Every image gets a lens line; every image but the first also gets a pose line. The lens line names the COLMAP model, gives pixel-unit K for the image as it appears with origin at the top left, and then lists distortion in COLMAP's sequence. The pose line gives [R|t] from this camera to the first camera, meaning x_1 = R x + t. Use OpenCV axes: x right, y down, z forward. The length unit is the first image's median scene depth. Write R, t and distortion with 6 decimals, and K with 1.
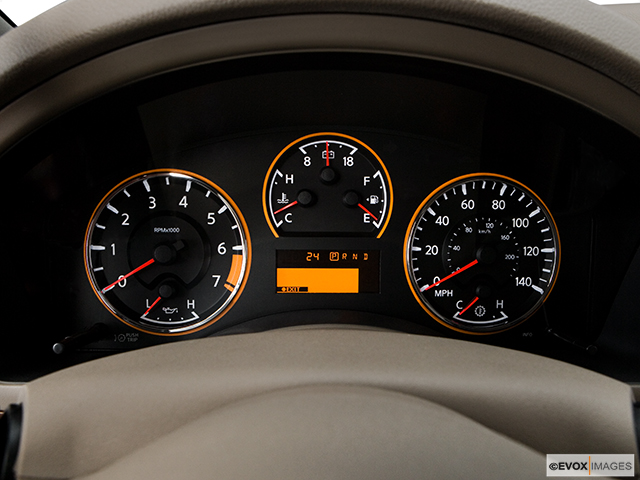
lens RADIAL K [[492.8, 0, 346.8], [0, 492.8, 268.7], [0, 0, 1]] dist [-0.087085, 0.038310]
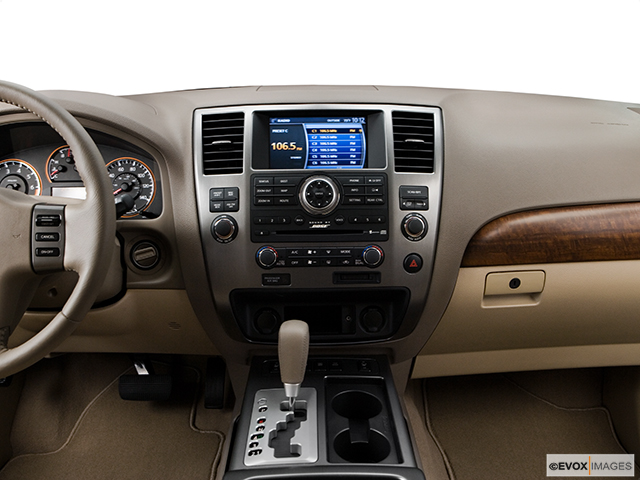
lens RADIAL K [[579.7, 0, 319.5], [0, 579.7, 242.8], [0, 0, 1]] dist [-0.062511, 0.000000]
pose [[0.998791, -0.021130, -0.044377, 1.489220], [0.015332, 0.991765, -0.127152, 0.697452], [0.046698, 0.126318, 0.990890, -2.056466]]
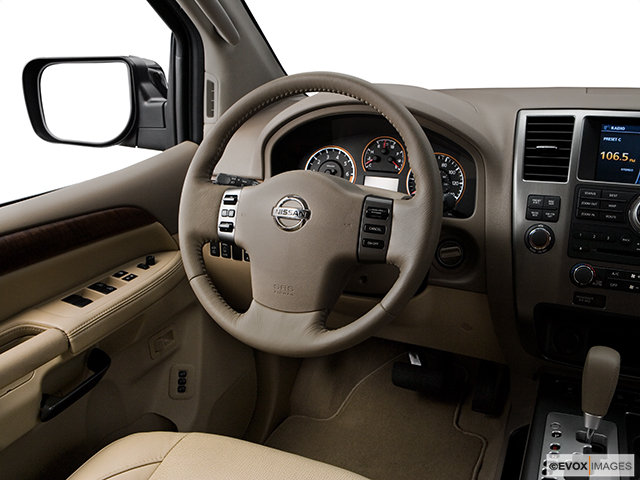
lens RADIAL K [[579.7, 0, 354.7], [0, 579.7, 244.1], [0, 0, 1]] dist [-0.062511, 0.000000]
pose [[0.909583, 0.107402, -0.401402, 1.201326], [-0.152530, 0.984882, -0.082113, 0.639085], [0.386515, 0.135915, 0.912214, -2.048832]]
